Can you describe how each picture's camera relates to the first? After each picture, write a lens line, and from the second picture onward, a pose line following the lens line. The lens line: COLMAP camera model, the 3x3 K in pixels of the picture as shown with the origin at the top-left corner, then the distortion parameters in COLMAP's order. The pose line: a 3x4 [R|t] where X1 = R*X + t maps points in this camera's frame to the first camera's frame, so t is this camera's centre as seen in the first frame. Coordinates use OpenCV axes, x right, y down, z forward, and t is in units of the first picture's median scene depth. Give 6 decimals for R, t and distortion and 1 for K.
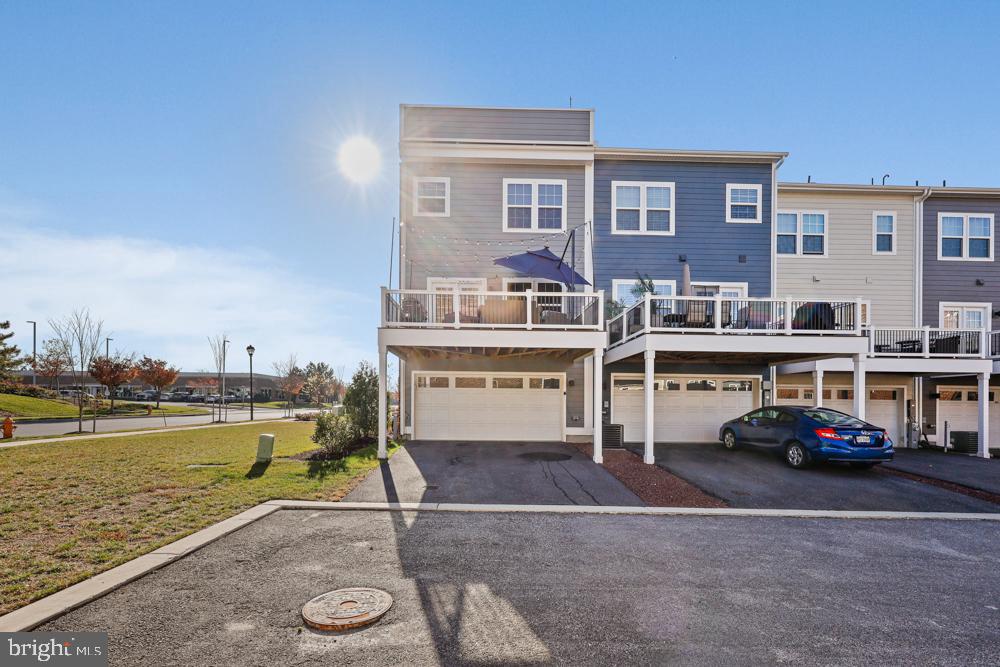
lens RADIAL K [[417.8, 0, 549.5], [0, 417.8, 407.9], [0, 0, 1]] dist [-0.001184, -0.000029]
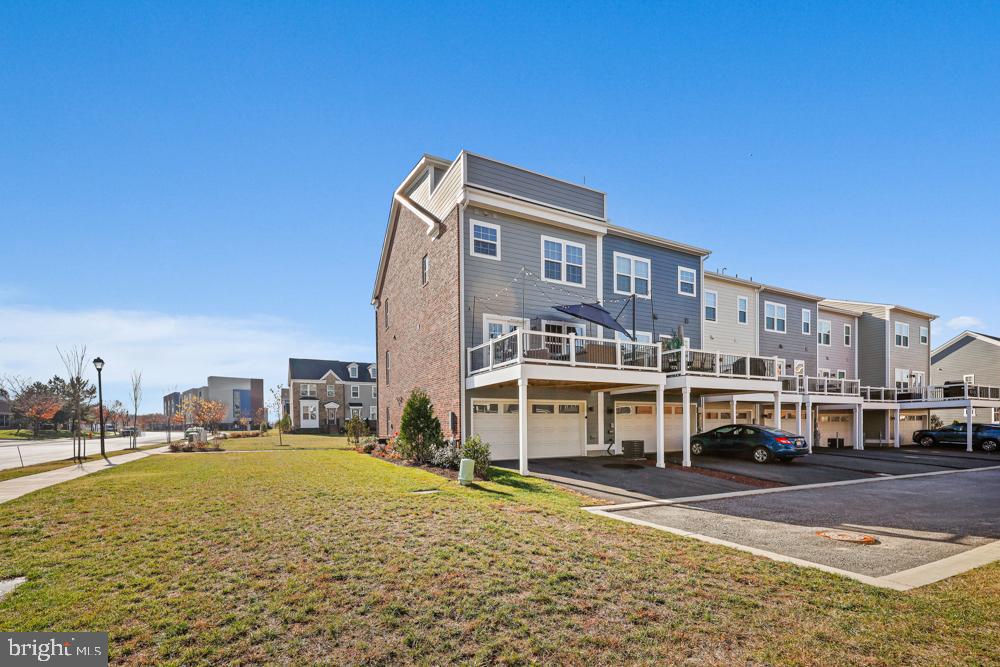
lens RADIAL K [[408.1, 0, 500.2], [0, 408.1, 434.2], [0, 0, 1]] dist [0.001193, -0.000074]
pose [[0.909824, -0.027816, 0.414060, -0.704906], [0.021125, 0.999562, 0.020730, -0.014517], [-0.414455, -0.010113, 0.910013, -0.003490]]
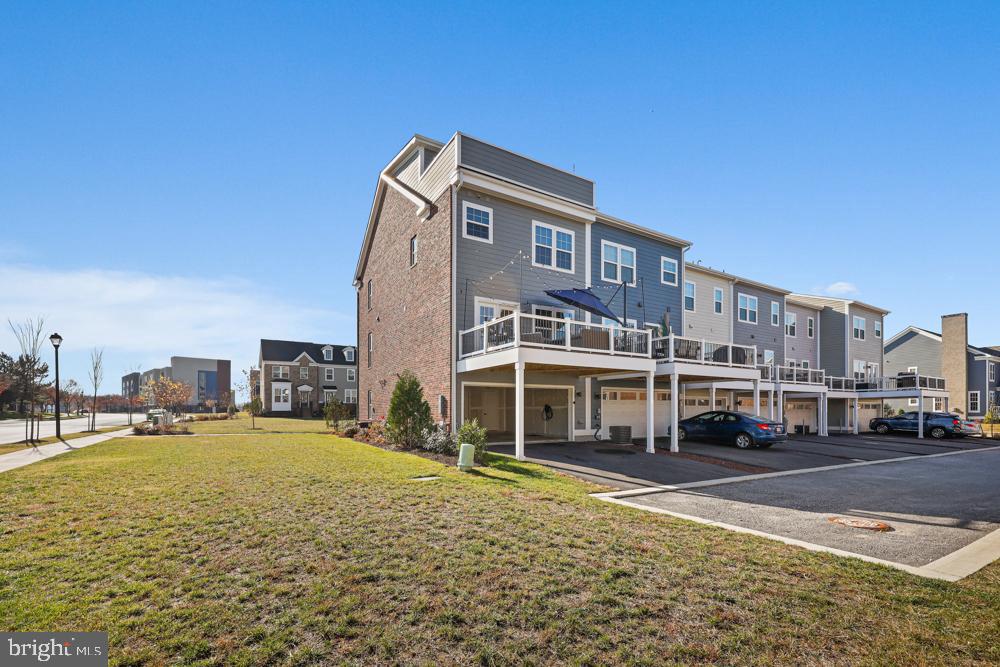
lens RADIAL K [[402.2, 0, 496.4], [0, 402.2, 413.3], [0, 0, 1]] dist [0.000635, 0.000064]
pose [[0.881960, -0.014409, 0.471104, -0.740313], [0.012168, 0.999896, 0.007802, -0.014337], [-0.471167, -0.001149, 0.882043, 0.046726]]
